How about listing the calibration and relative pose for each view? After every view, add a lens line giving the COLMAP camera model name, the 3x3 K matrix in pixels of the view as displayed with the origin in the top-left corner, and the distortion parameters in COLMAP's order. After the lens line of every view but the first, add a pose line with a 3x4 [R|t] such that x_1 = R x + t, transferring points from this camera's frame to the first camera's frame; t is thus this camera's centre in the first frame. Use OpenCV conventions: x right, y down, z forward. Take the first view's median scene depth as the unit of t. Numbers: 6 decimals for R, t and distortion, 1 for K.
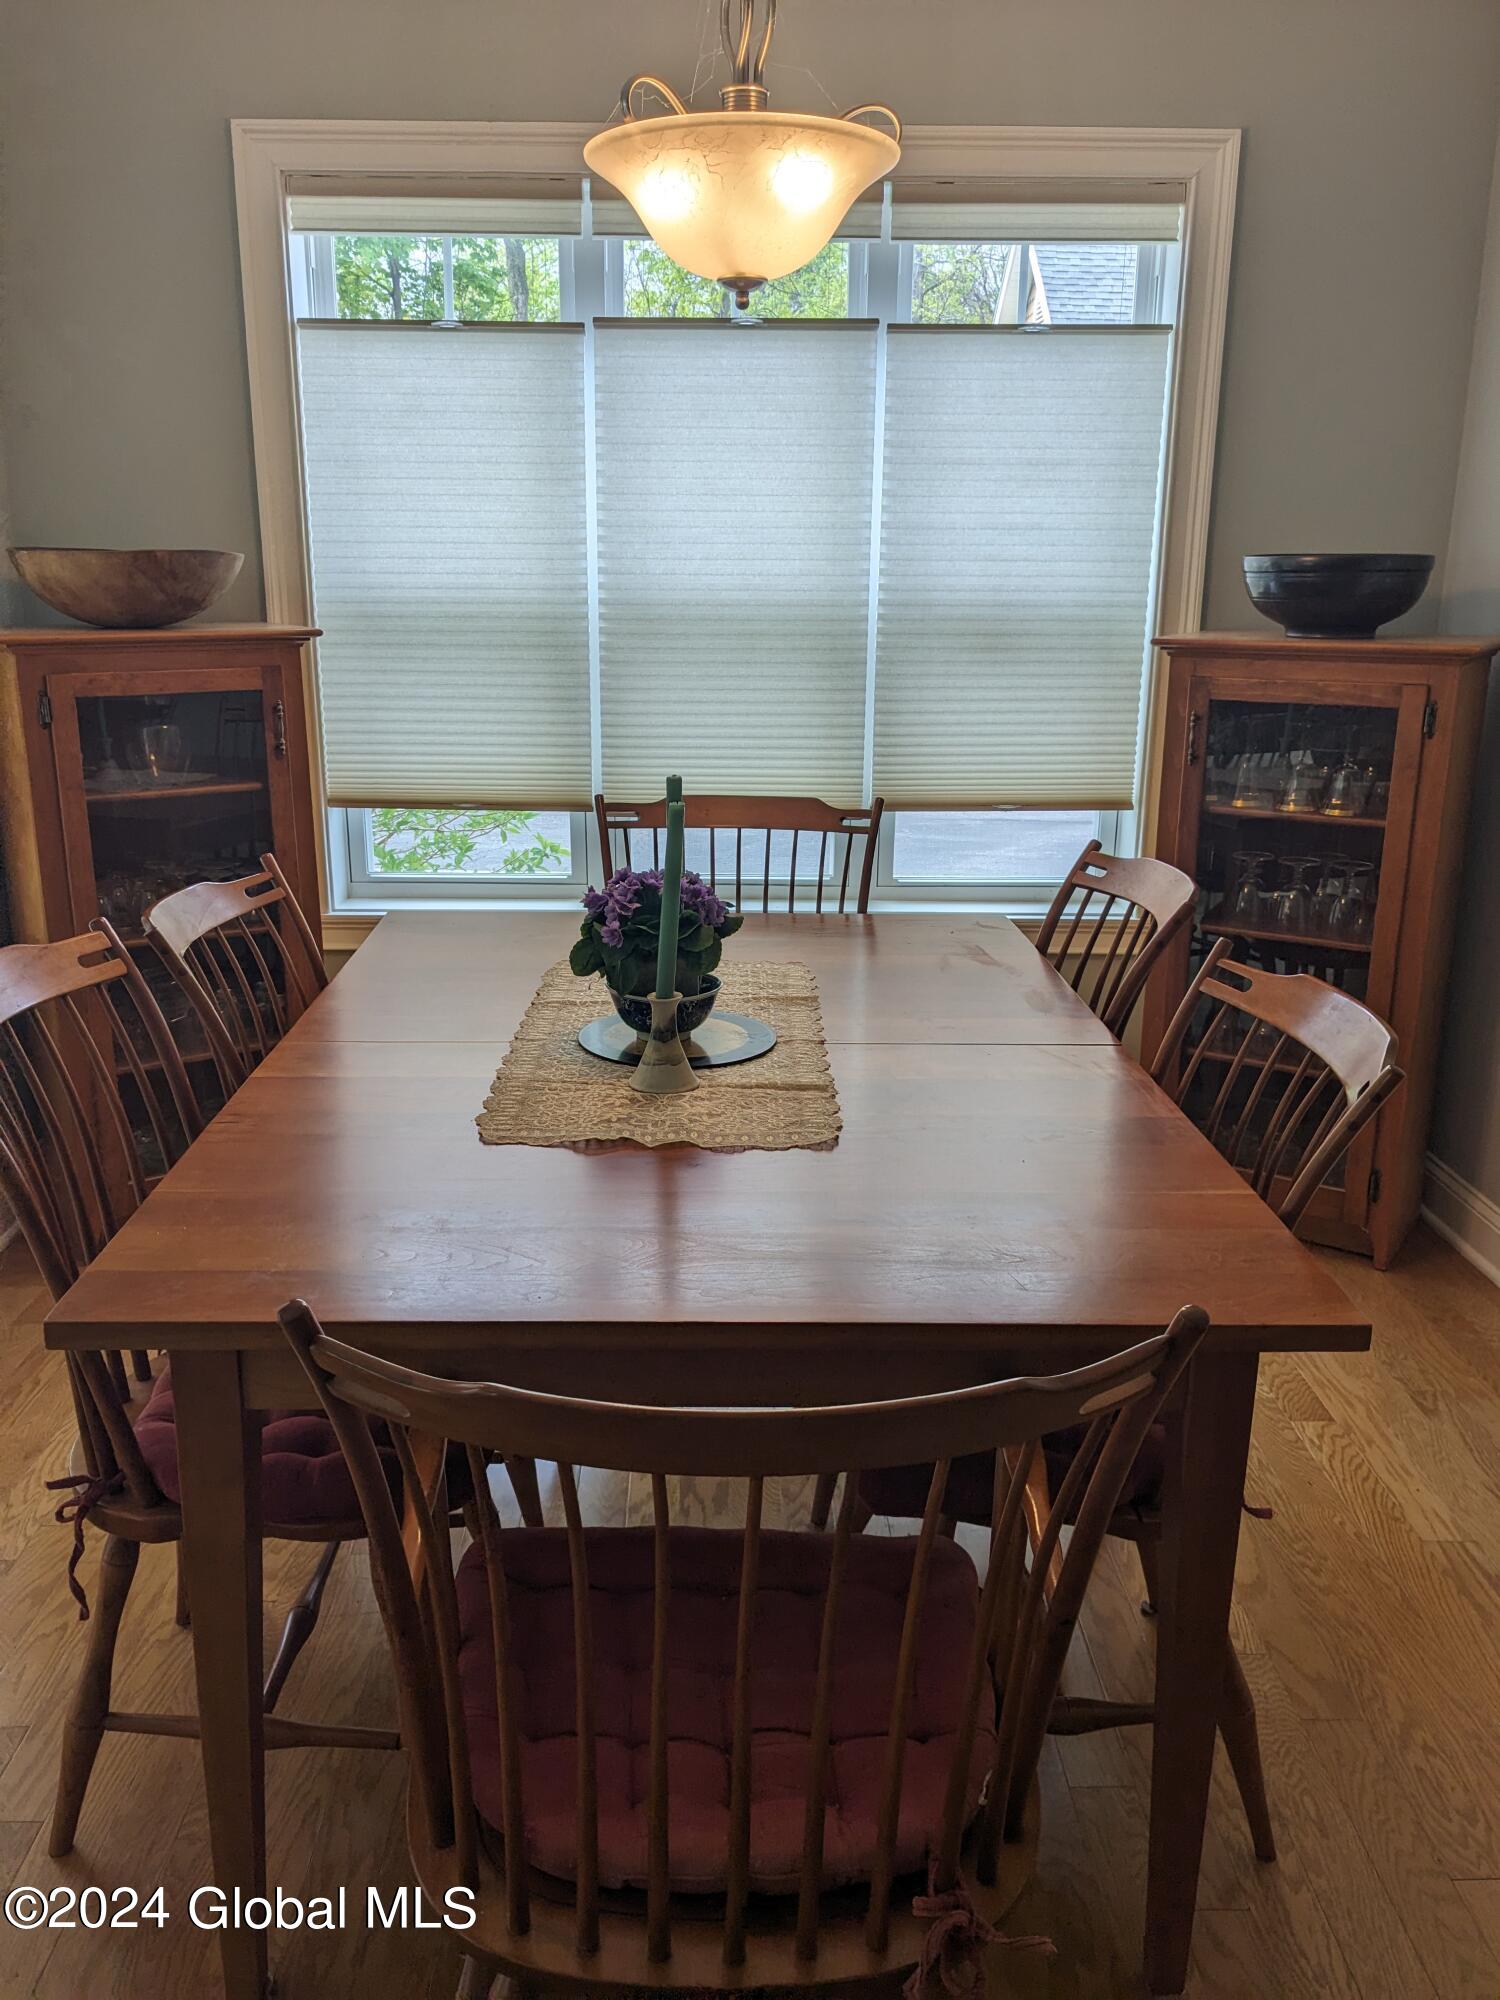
lens RADIAL K [[1575.8, 0, 746.2], [0, 1575.8, 1007.8], [0, 0, 1]] dist [-0.015304, -0.005748]
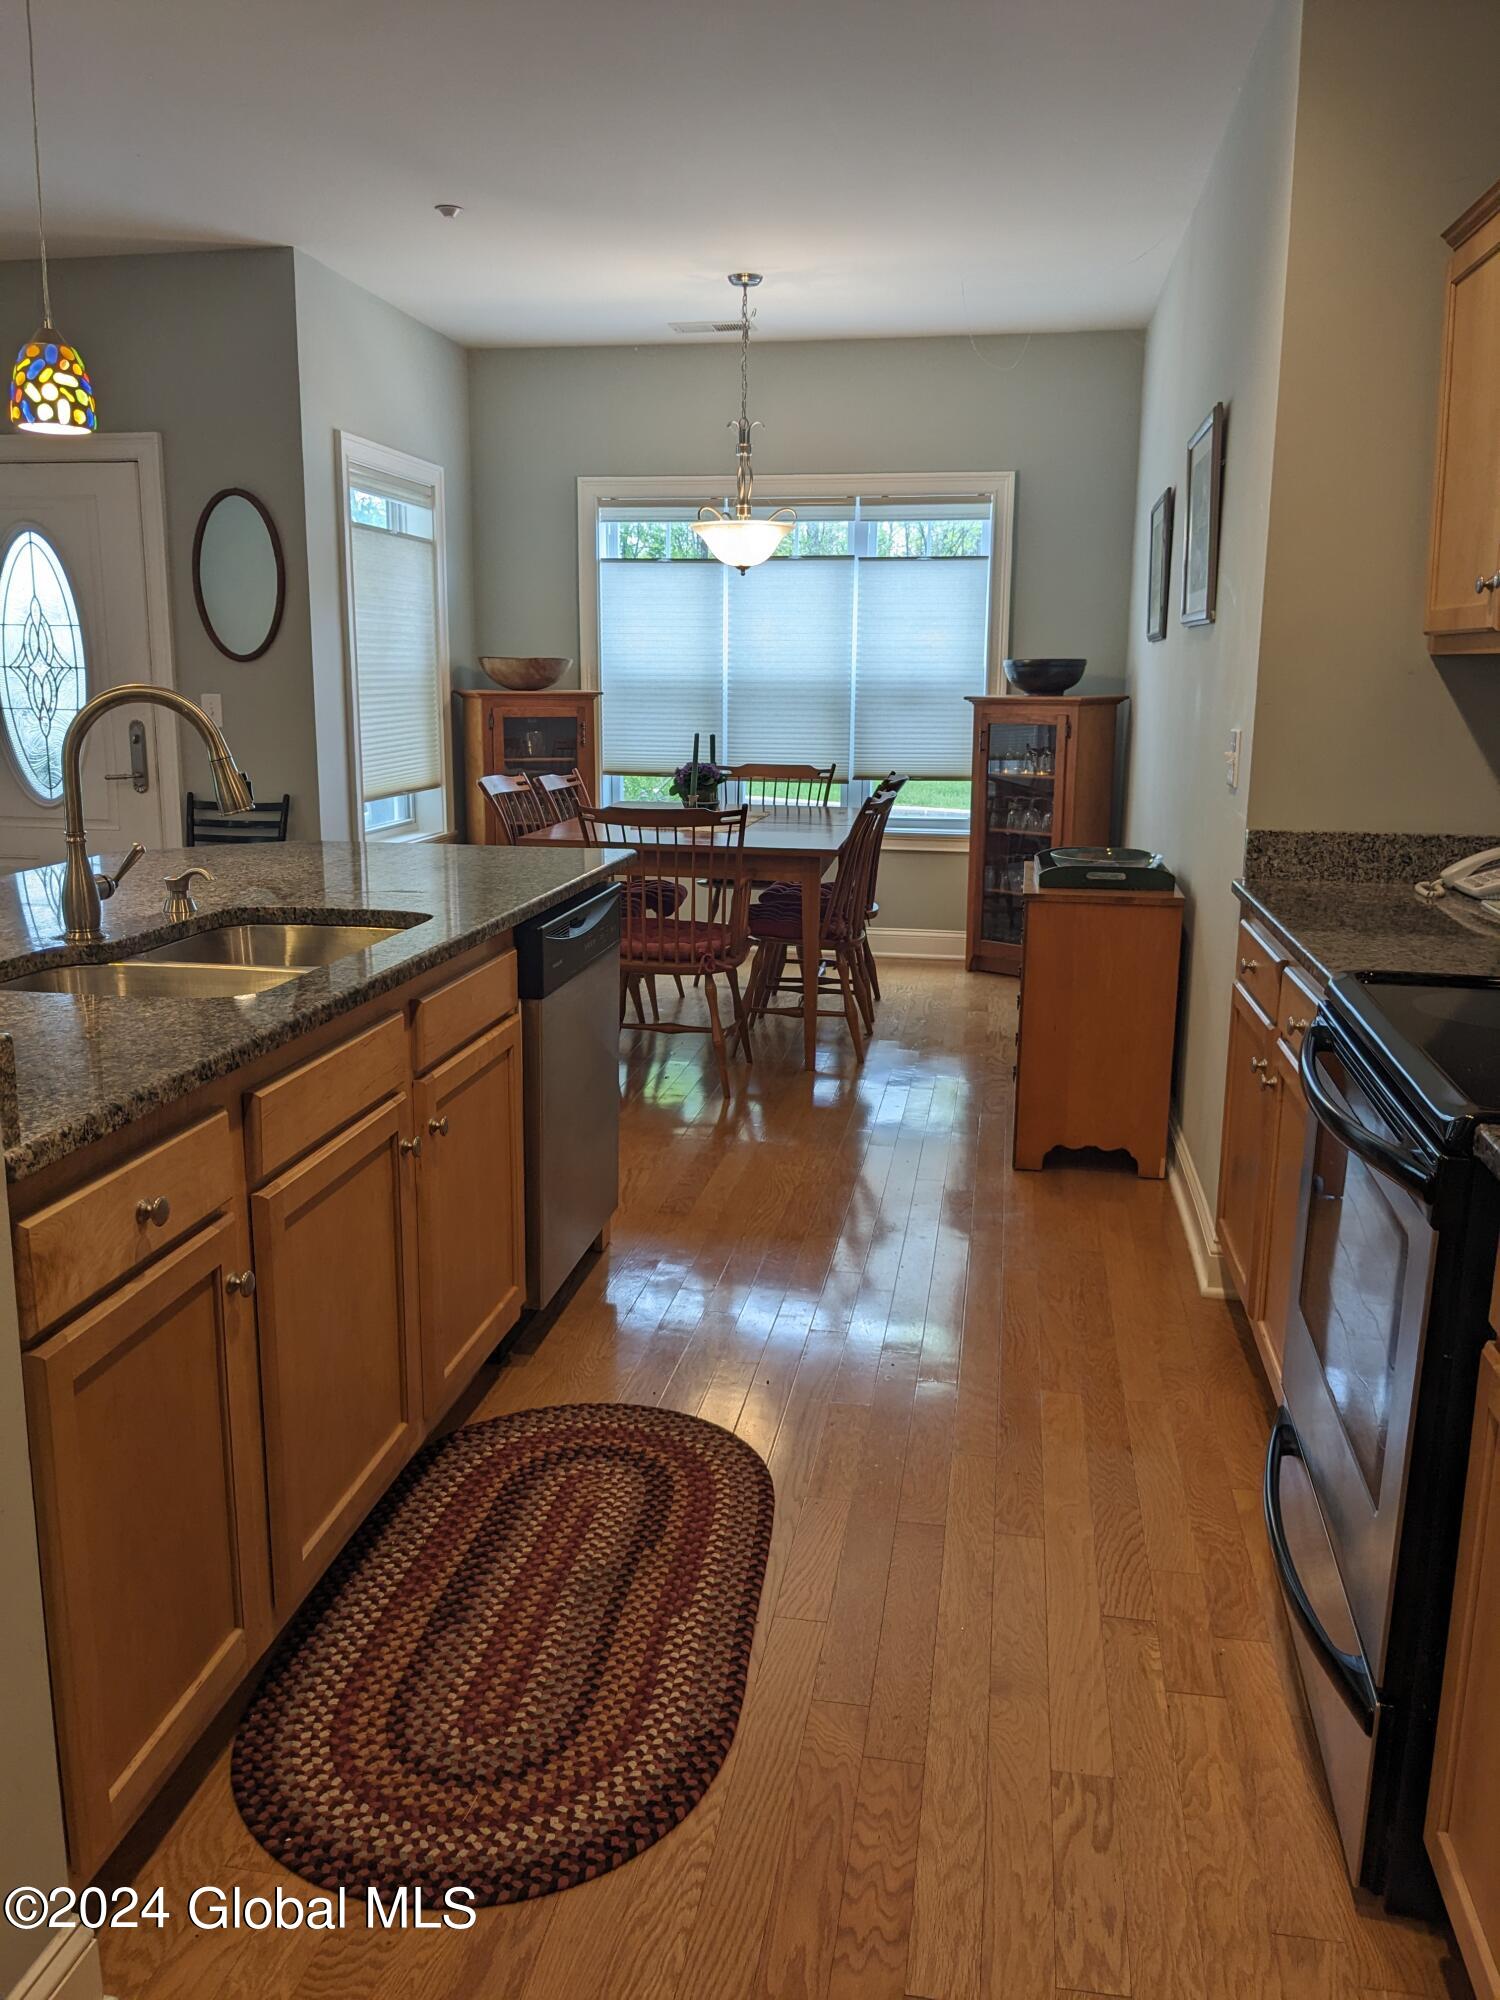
lens RADIAL K [[1575.8, 0, 748.4], [0, 1575.8, 994.6], [0, 0, 1]] dist [-0.015304, -0.005748]
pose [[0.982288, 0.037169, -0.183656, 0.372283], [-0.050556, 0.996352, -0.068758, 0.343059], [0.180430, 0.076825, 0.980583, -1.169517]]
